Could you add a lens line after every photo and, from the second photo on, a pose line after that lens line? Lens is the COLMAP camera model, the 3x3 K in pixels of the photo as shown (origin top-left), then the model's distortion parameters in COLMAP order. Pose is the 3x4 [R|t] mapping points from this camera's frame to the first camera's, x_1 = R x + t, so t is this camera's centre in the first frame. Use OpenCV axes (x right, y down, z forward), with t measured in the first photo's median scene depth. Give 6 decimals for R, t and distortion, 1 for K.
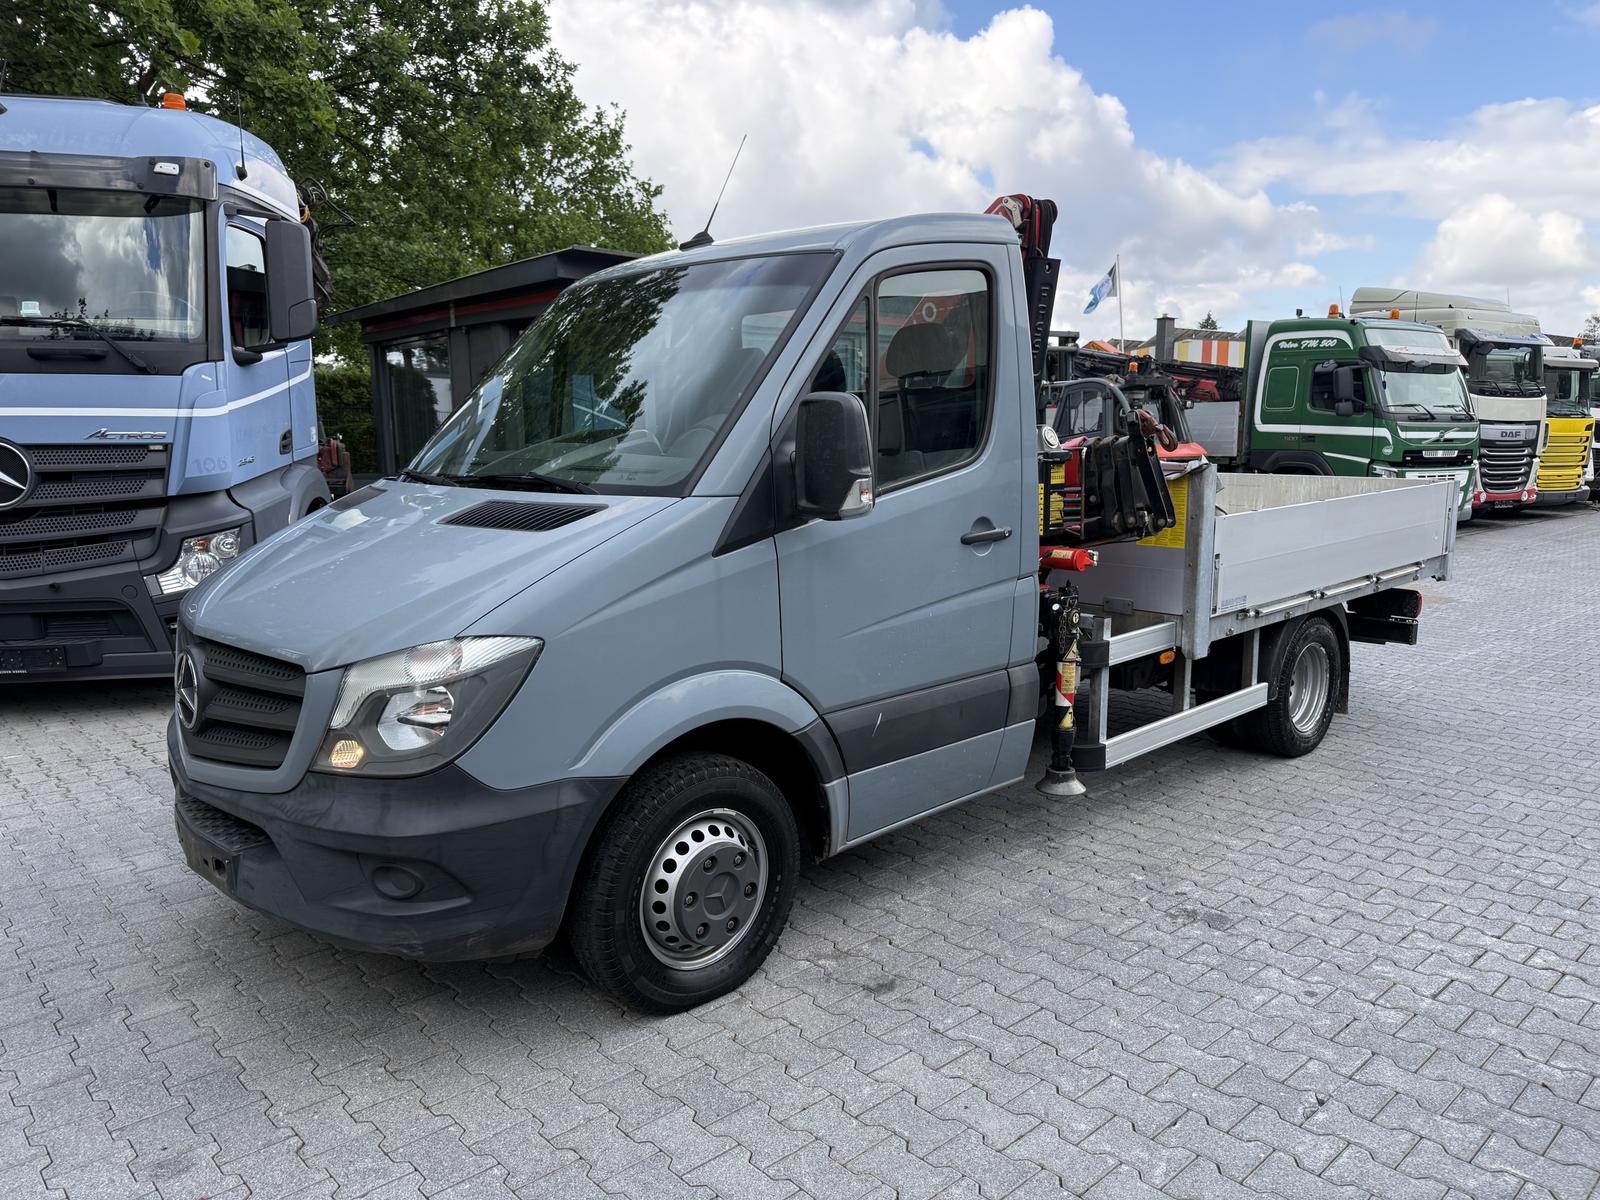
lens RADIAL K [[1136.4, 0, 792.7], [0, 1136.4, 607.8], [0, 0, 1]] dist [0.005670, -0.004680]
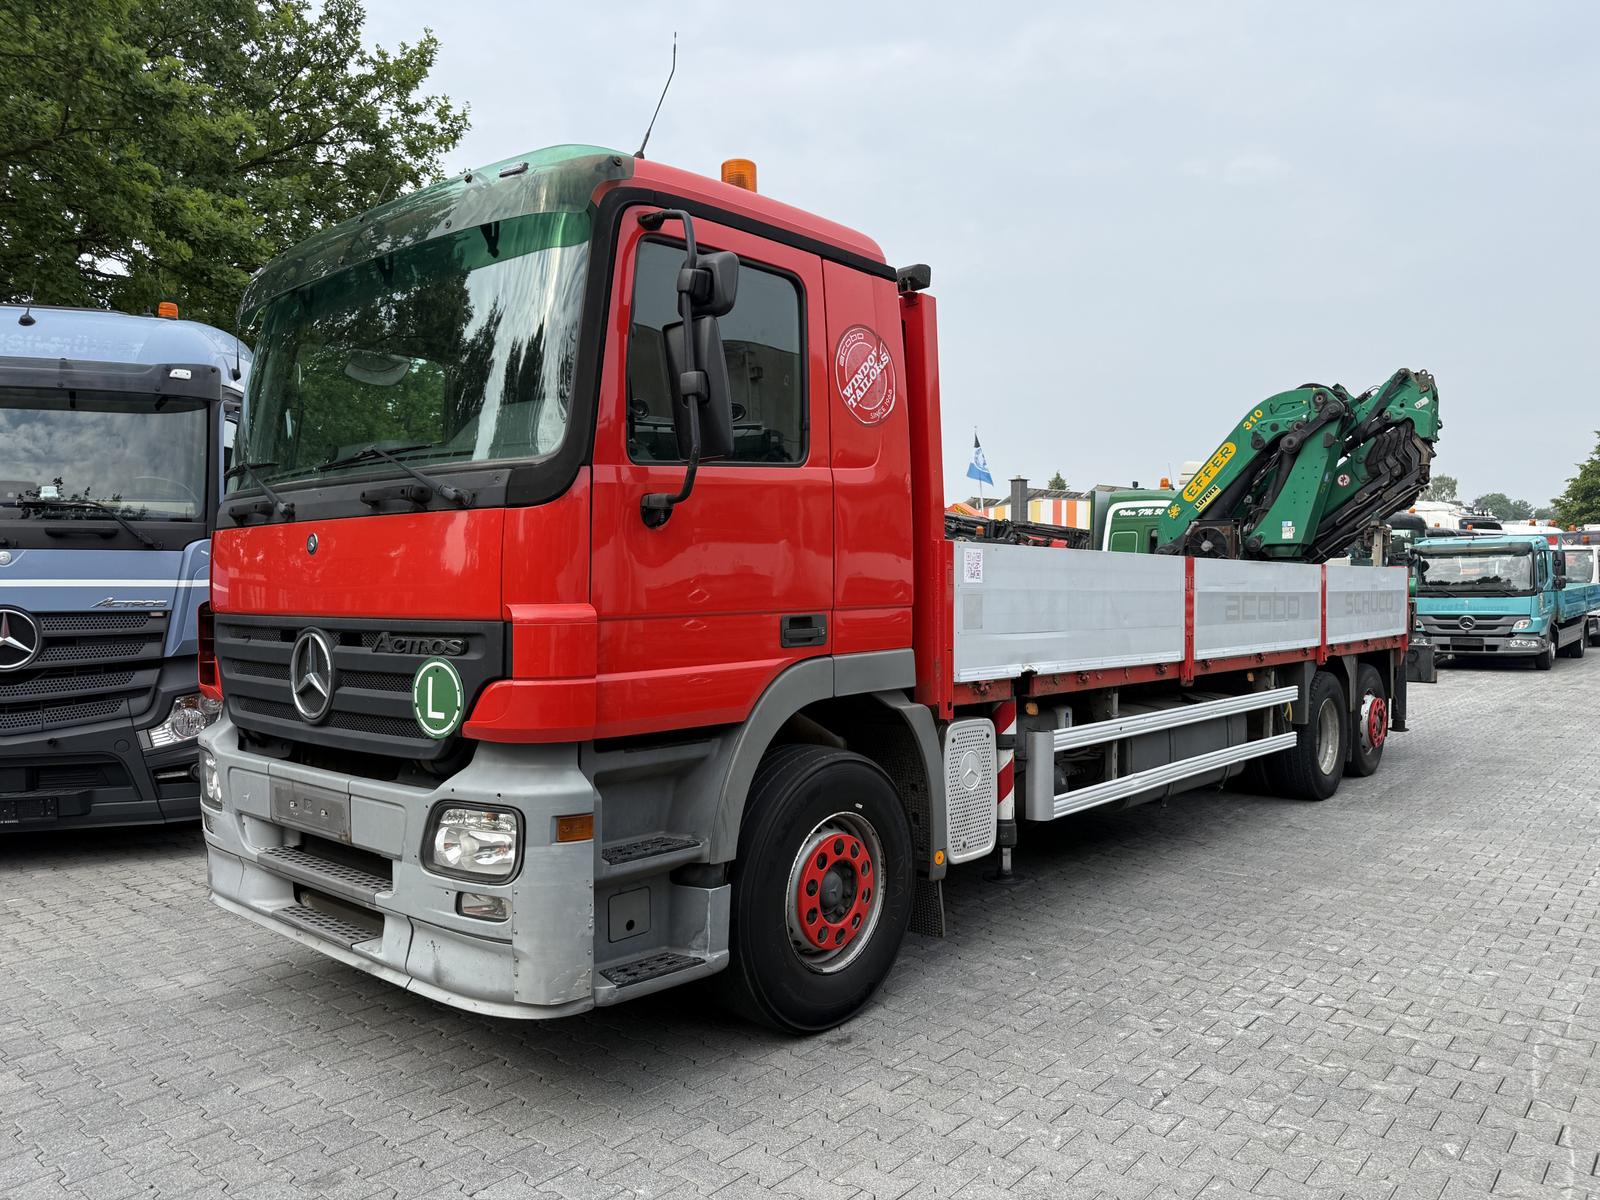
lens RADIAL K [[1144.4, 0, 800.5], [0, 1144.4, 593.3], [0, 0, 1]] dist [0.009684, -0.006873]
pose [[0.992839, 0.000060, 0.119457, -0.081459], [0.016779, 0.990016, -0.139952, 0.008012], [-0.118273, 0.140955, 0.982926, -0.228512]]
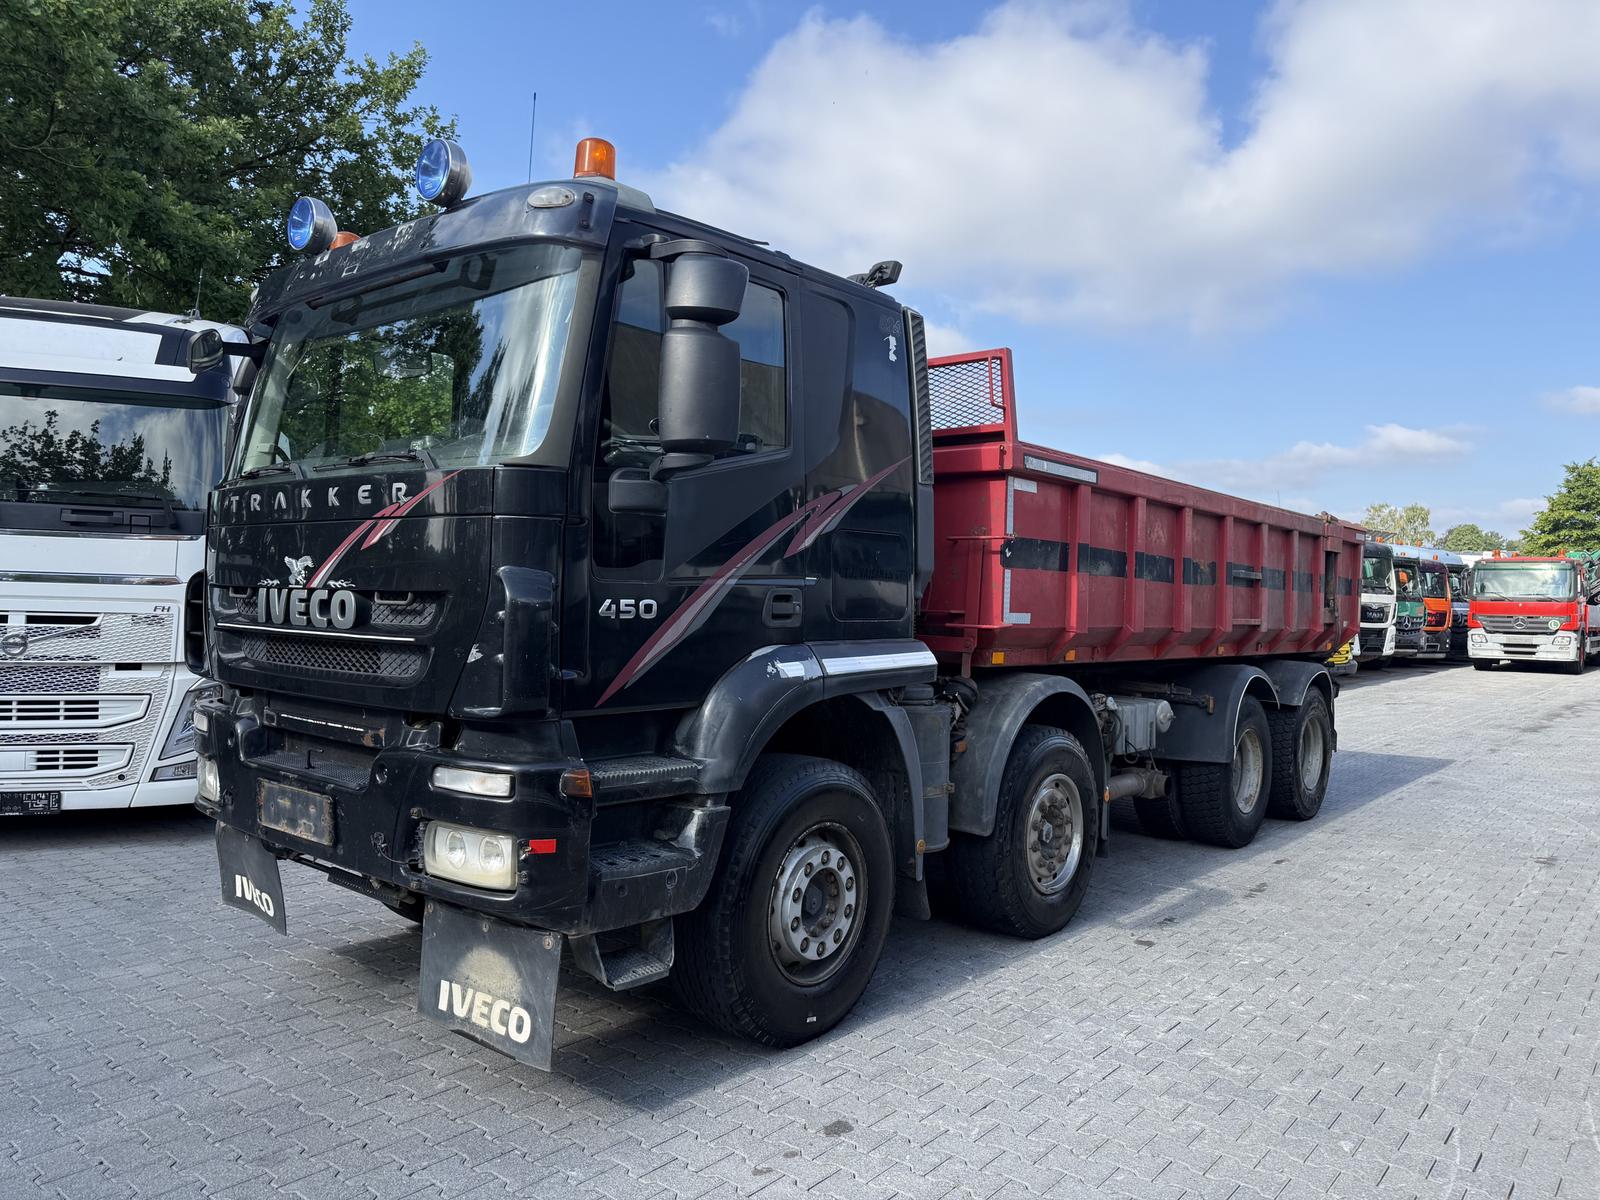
lens RADIAL K [[1142.6, 0, 799.9], [0, 1142.6, 592.4], [0, 0, 1]] dist [0.007997, -0.000962]
pose [[0.990427, 0.024391, 0.135869, -0.061083], [-0.003402, 0.988279, -0.152618, 0.013528], [-0.137999, 0.150694, 0.978901, -0.267595]]
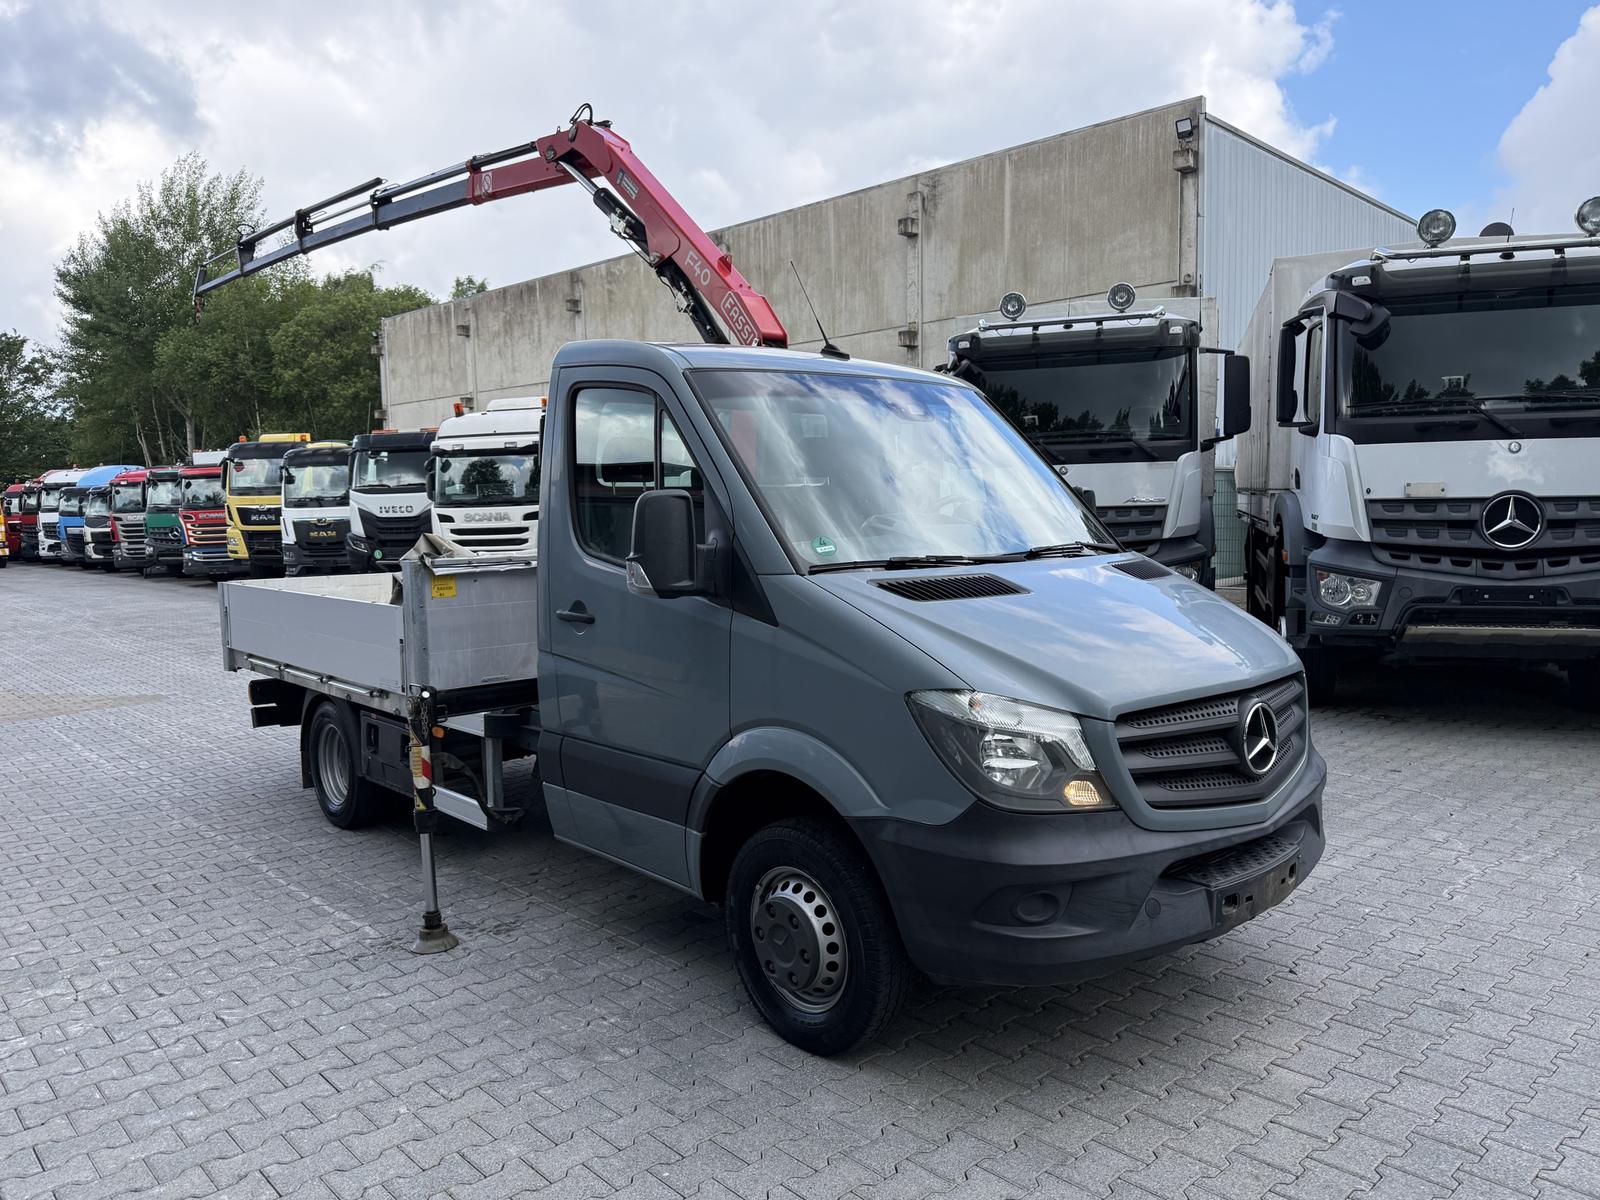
lens RADIAL K [[1154.1, 0, 801.5], [0, 1154.1, 595.8], [0, 0, 1]] dist [0.004486, -0.002614]
pose [[-0.019681, -0.068909, 0.997429, -1.003653], [0.172400, 0.982445, 0.071276, -0.146735], [-0.984830, 0.173360, -0.007456, 0.880485]]
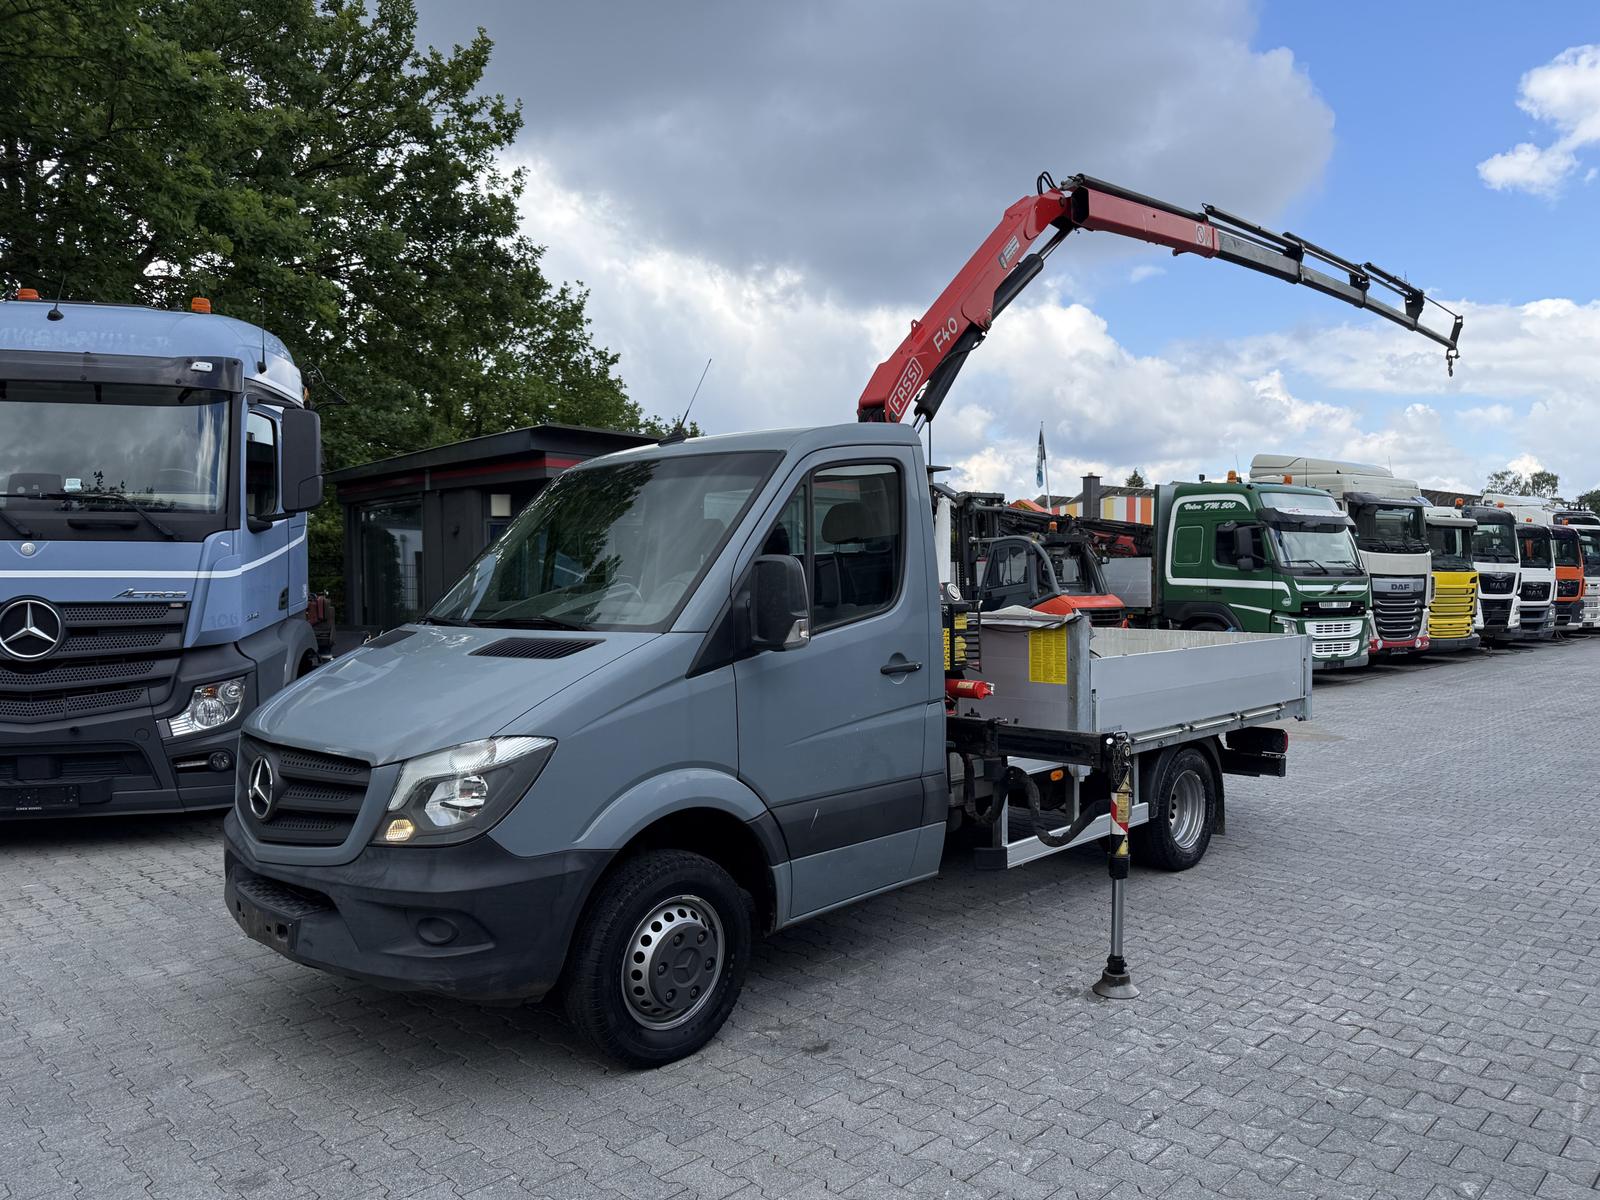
lens RADIAL K [[1139.5, 0, 800.0], [0, 1139.5, 600.0], [0, 0, 1]] dist [0.006806, -0.001556]
pose [[0.998637, -0.000403, 0.052190, -0.002746], [0.007481, 0.990748, -0.135509, 0.014542], [-0.051653, 0.135715, 0.989401, -0.184784]]
